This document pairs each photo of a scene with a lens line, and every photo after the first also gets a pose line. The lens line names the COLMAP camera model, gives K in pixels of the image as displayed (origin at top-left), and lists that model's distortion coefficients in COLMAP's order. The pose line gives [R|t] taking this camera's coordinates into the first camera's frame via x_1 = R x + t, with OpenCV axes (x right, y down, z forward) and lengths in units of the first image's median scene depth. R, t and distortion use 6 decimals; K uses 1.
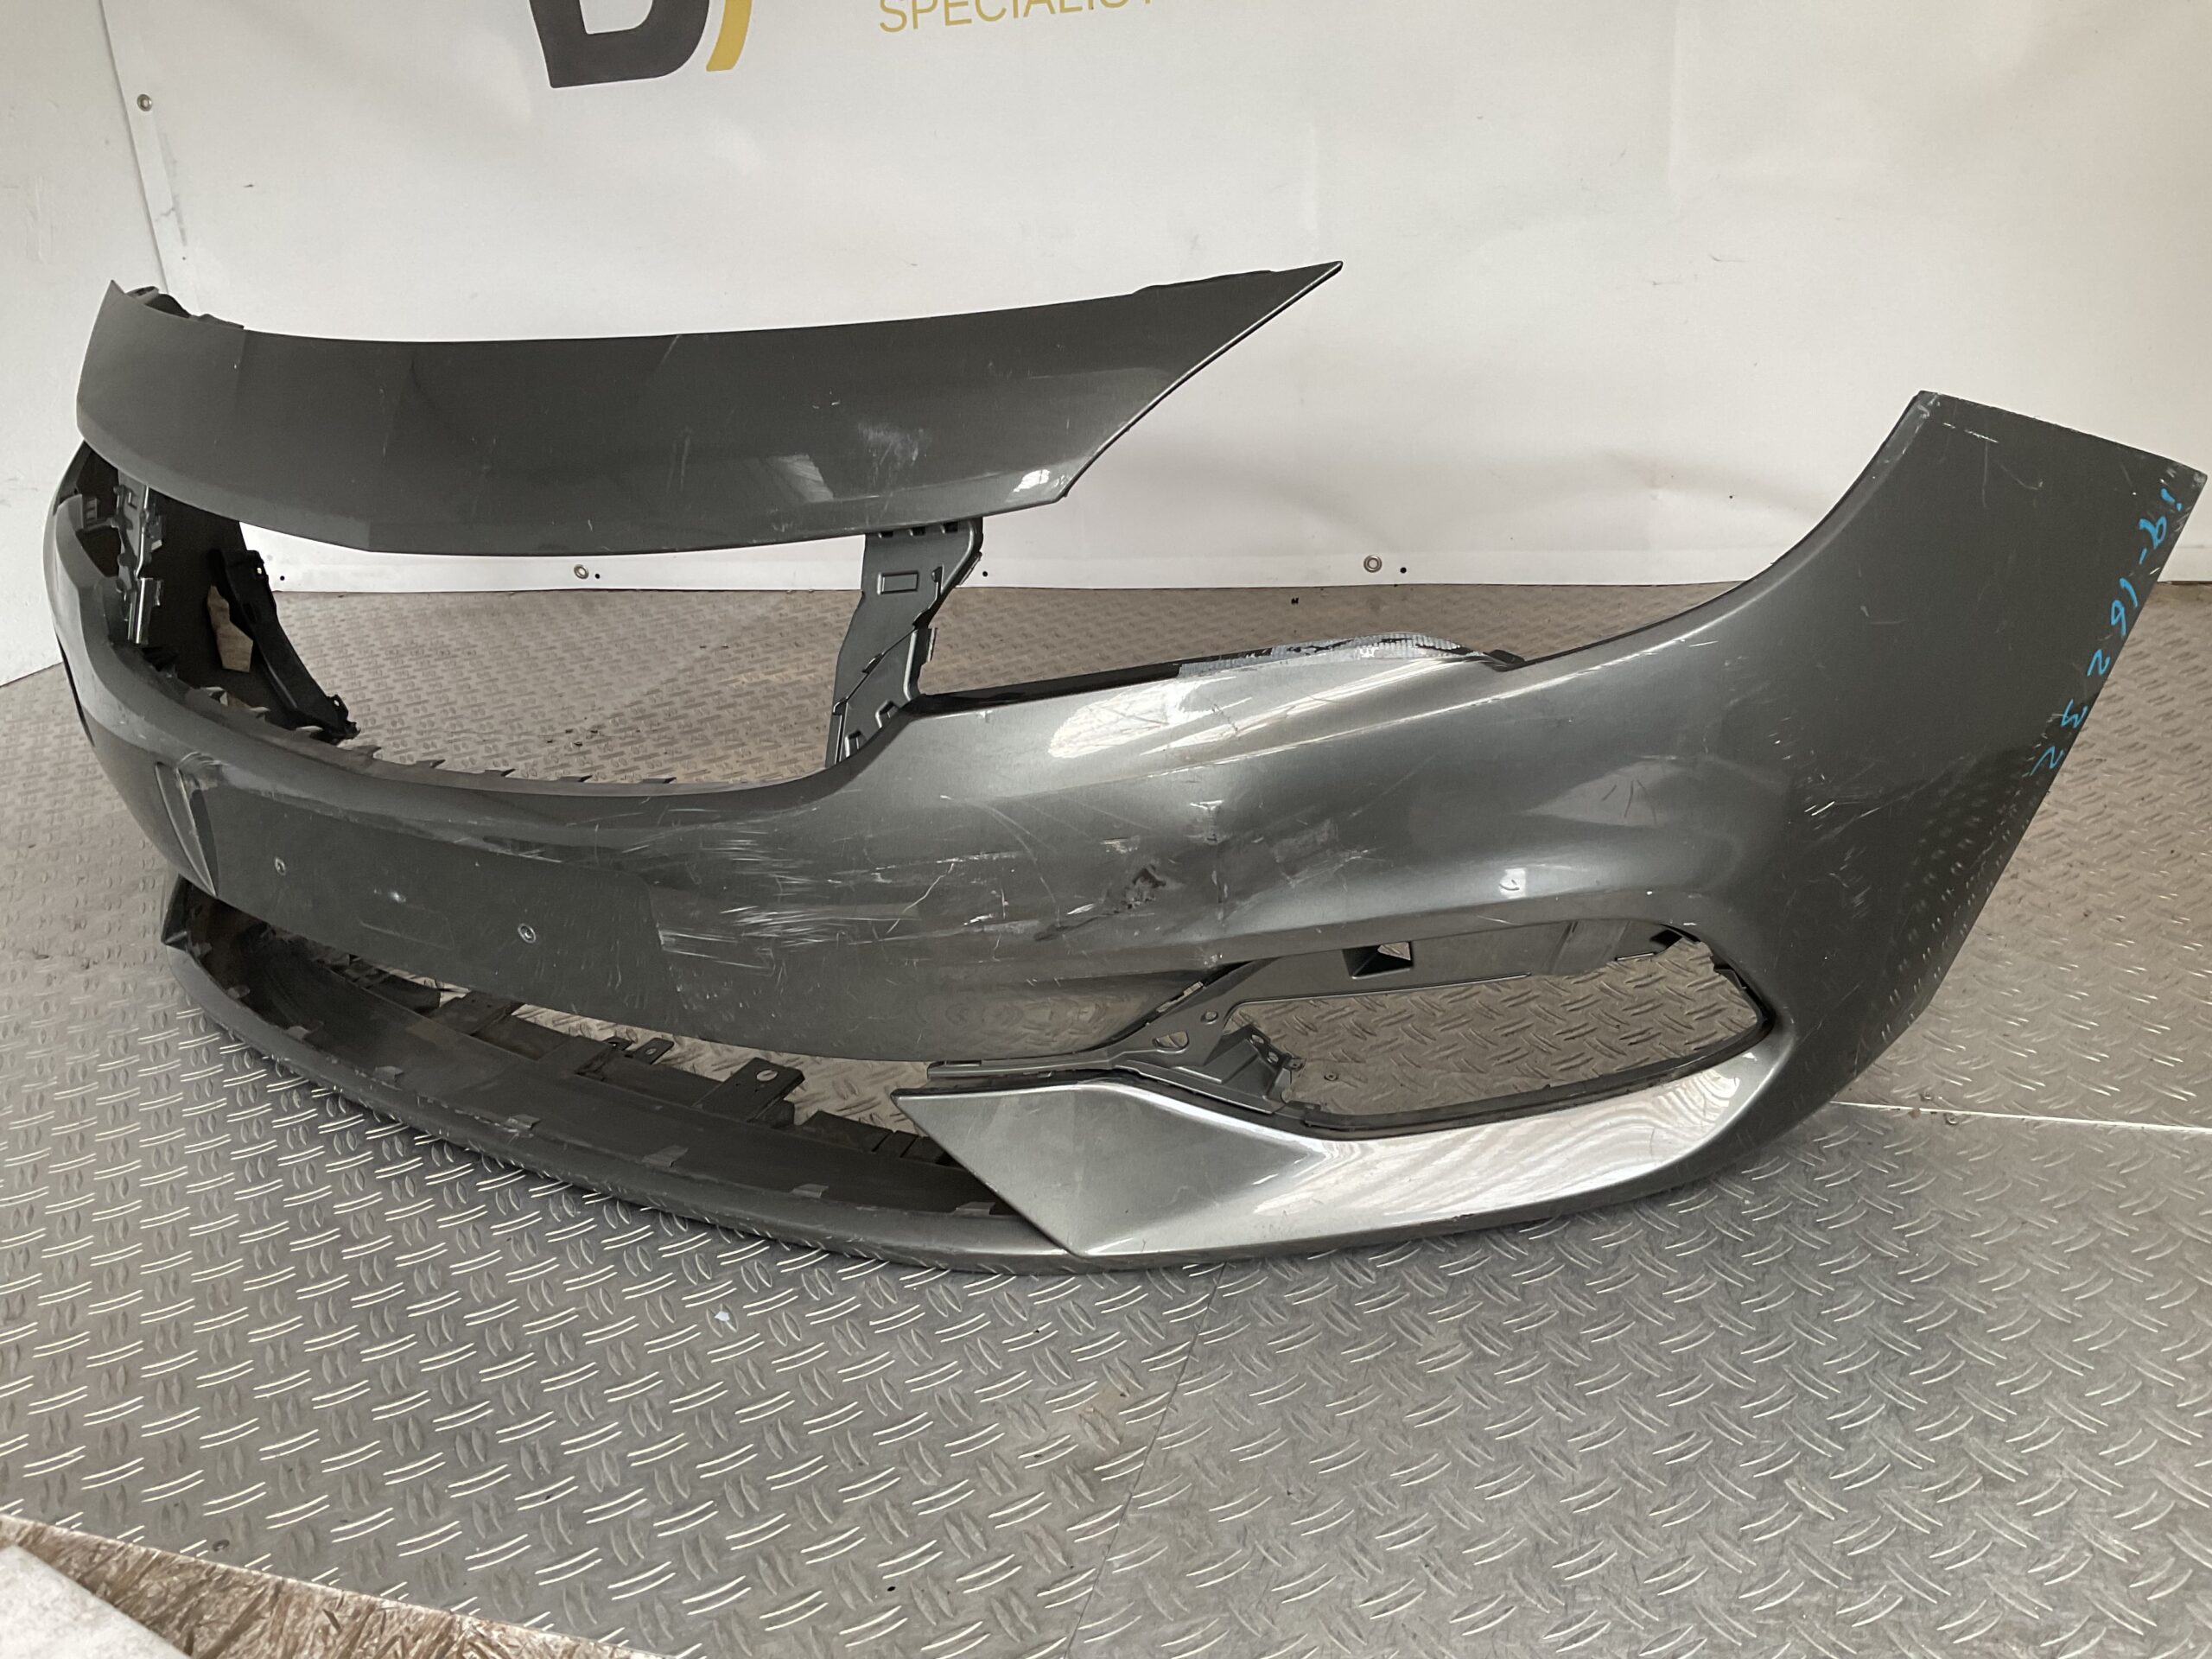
lens RADIAL K [[1825.1, 0, 1106.0], [0, 1825.1, 829.5], [0, 0, 1]] dist [0.001177, -0.020220]
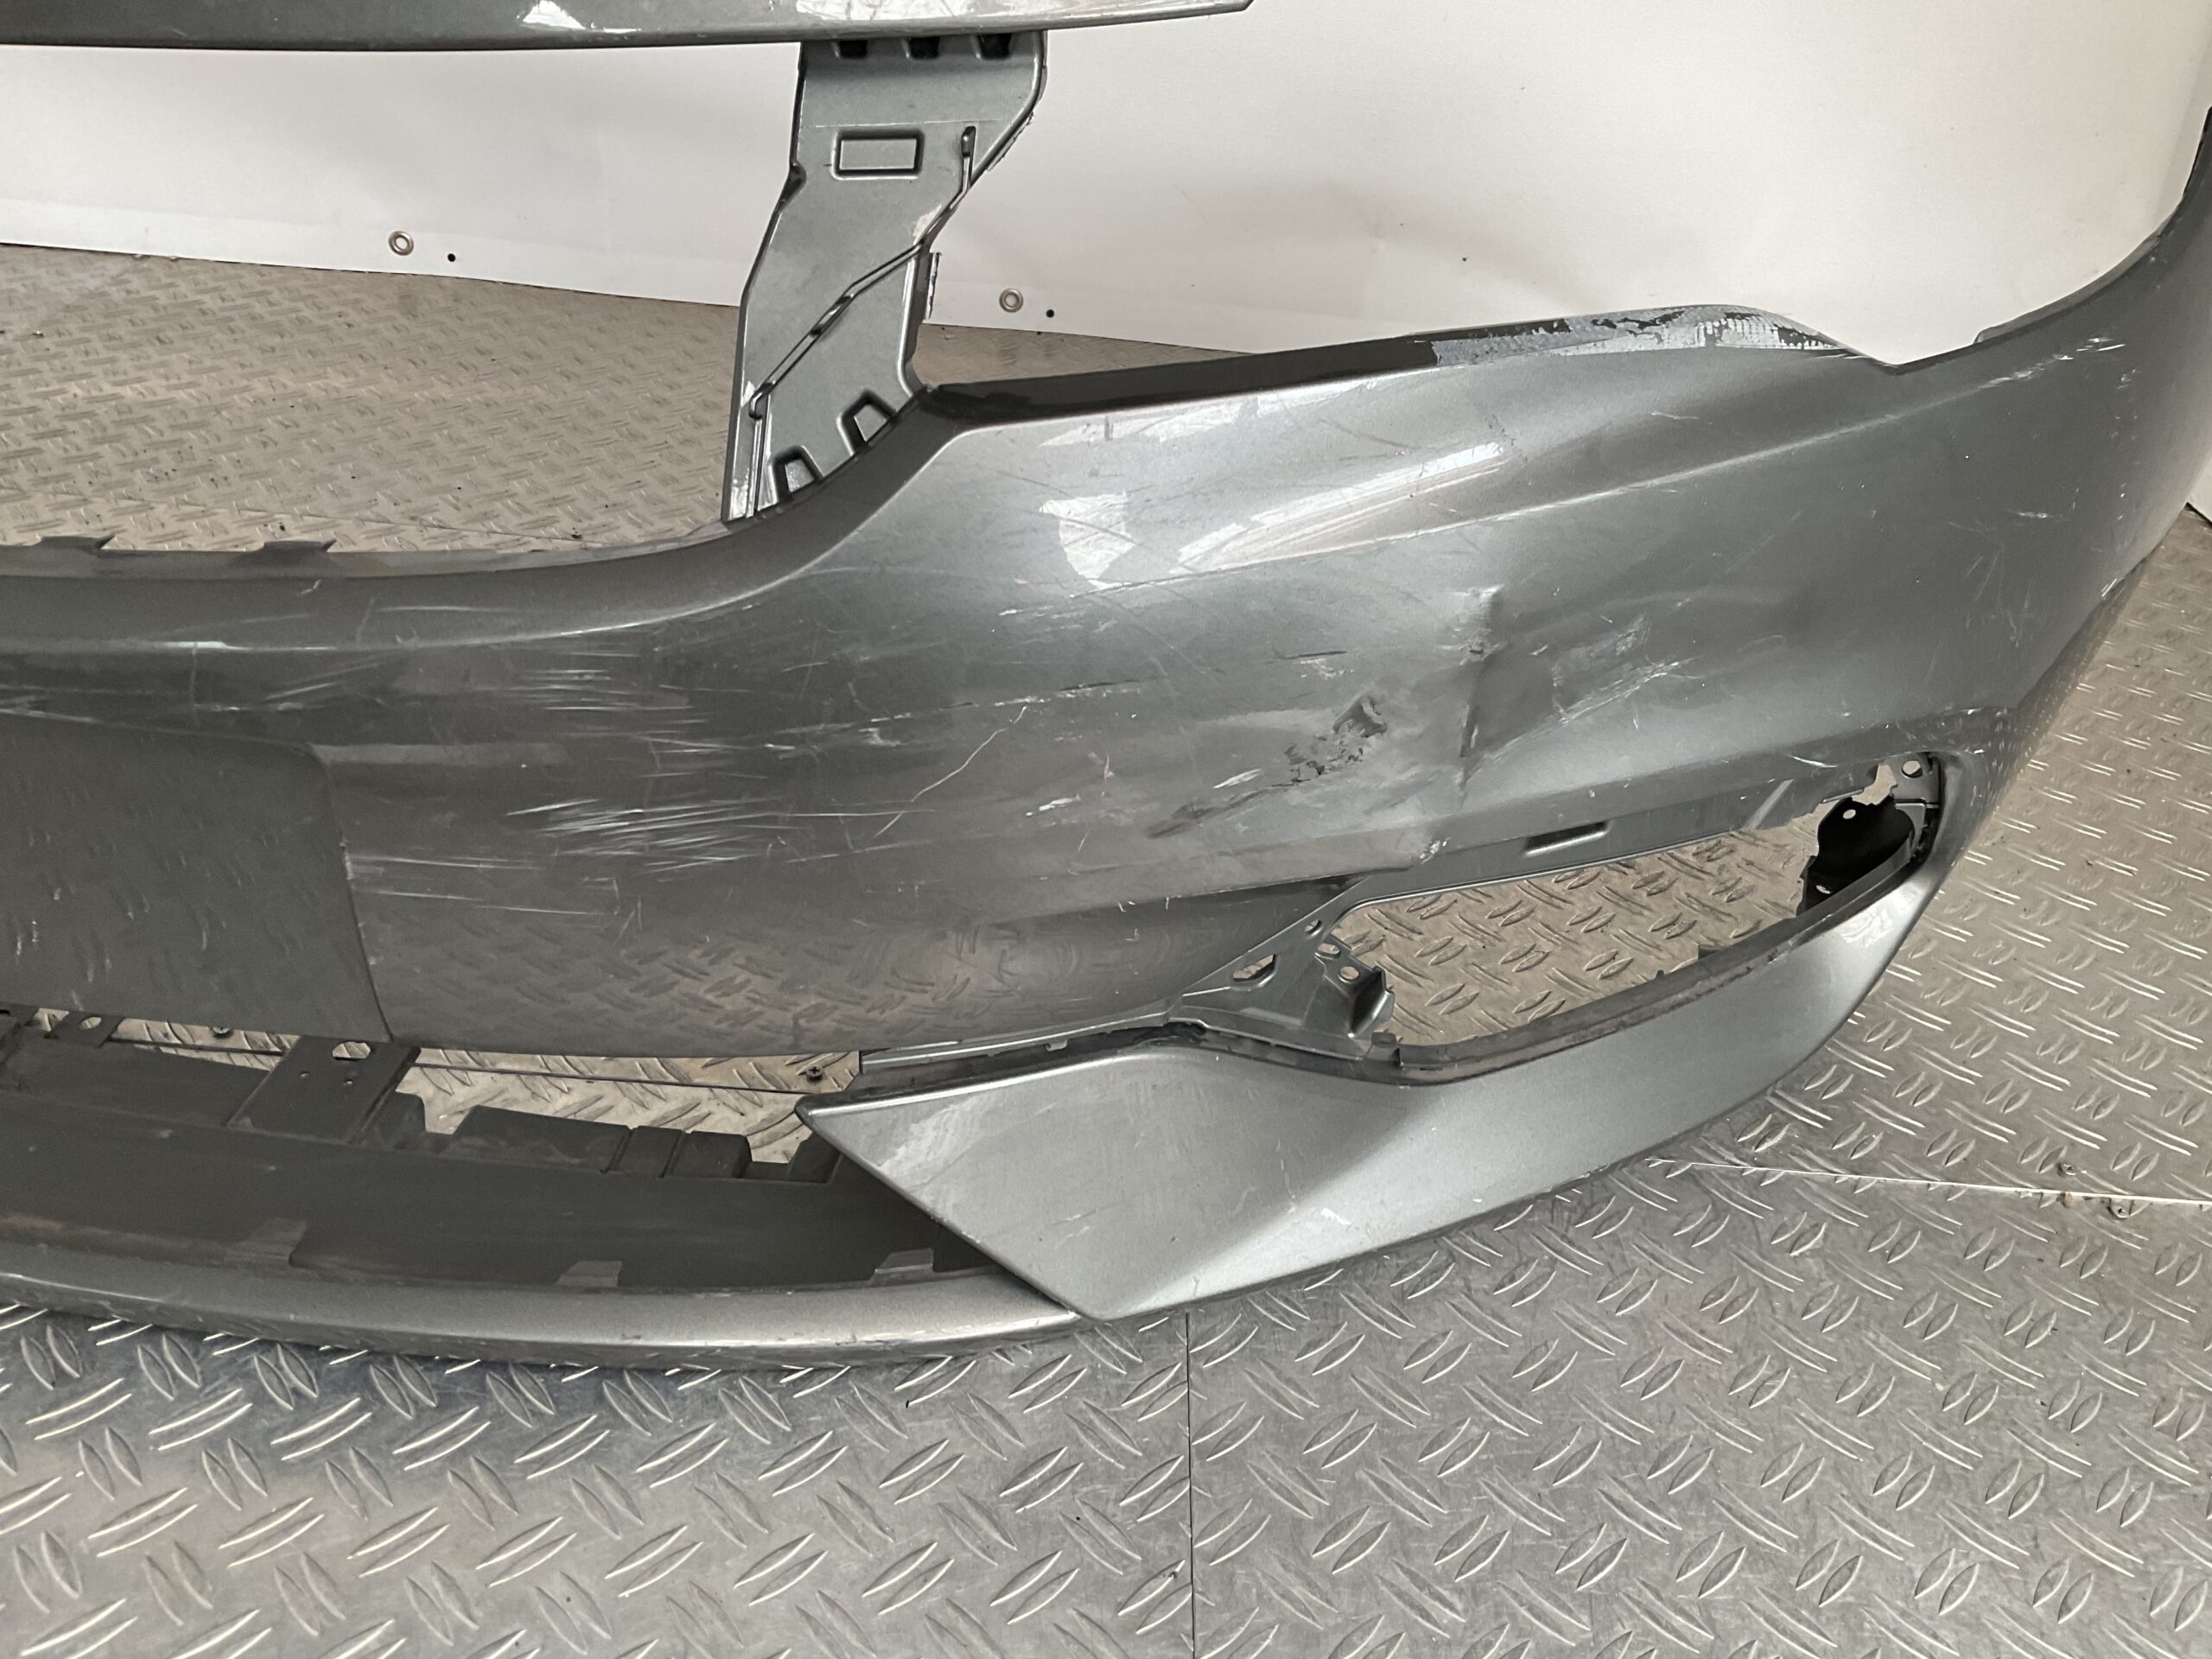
lens RADIAL K [[1649.2, 0, 1103.9], [0, 1649.2, 802.2], [0, 0, 1]] dist [0.025260, -0.001961]
pose [[0.878465, -0.064203, 0.473473, -0.974222], [0.010667, 0.993320, 0.114902, -0.028144], [-0.477687, -0.095887, 0.873282, 1.863177]]
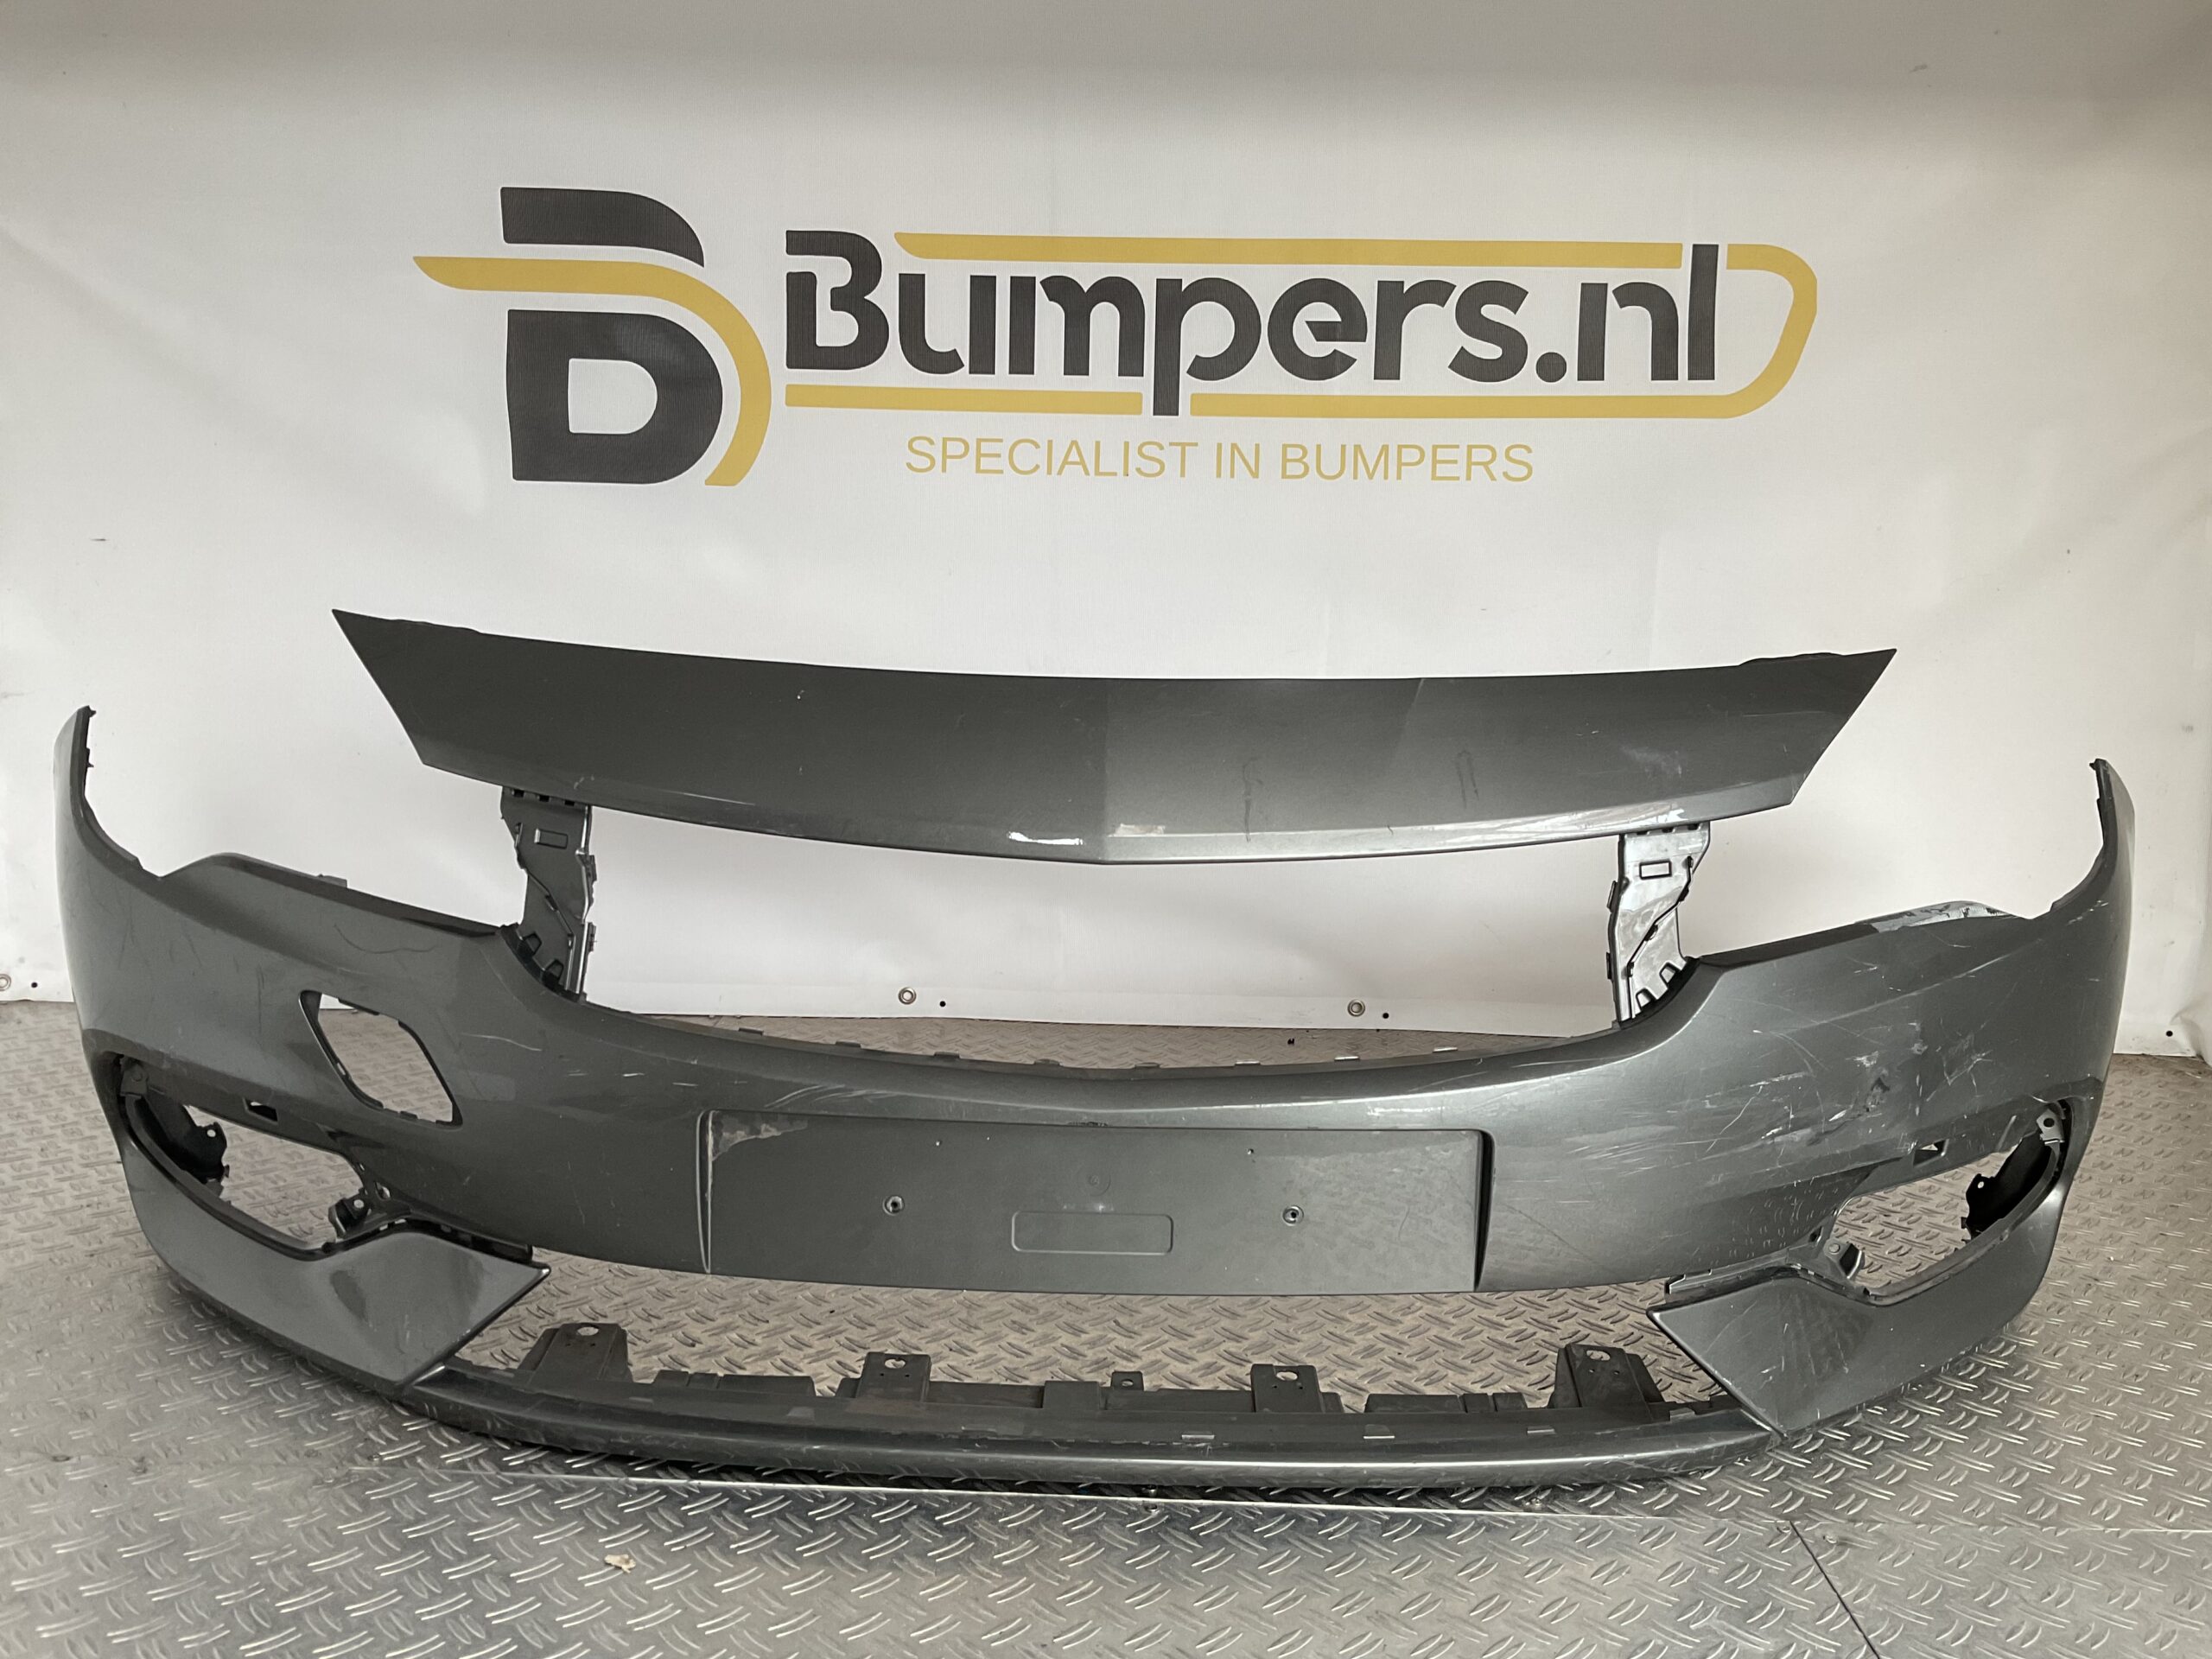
lens RADIAL K [[1825.1, 0, 1106.0], [0, 1825.1, 829.5], [0, 0, 1]] dist [0.001177, -0.020220]
pose [[0.797130, 0.040496, 0.602448, -3.921152], [0.118415, 0.967889, -0.221741, 0.234104], [-0.592082, 0.248095, 0.766738, 0.893984]]
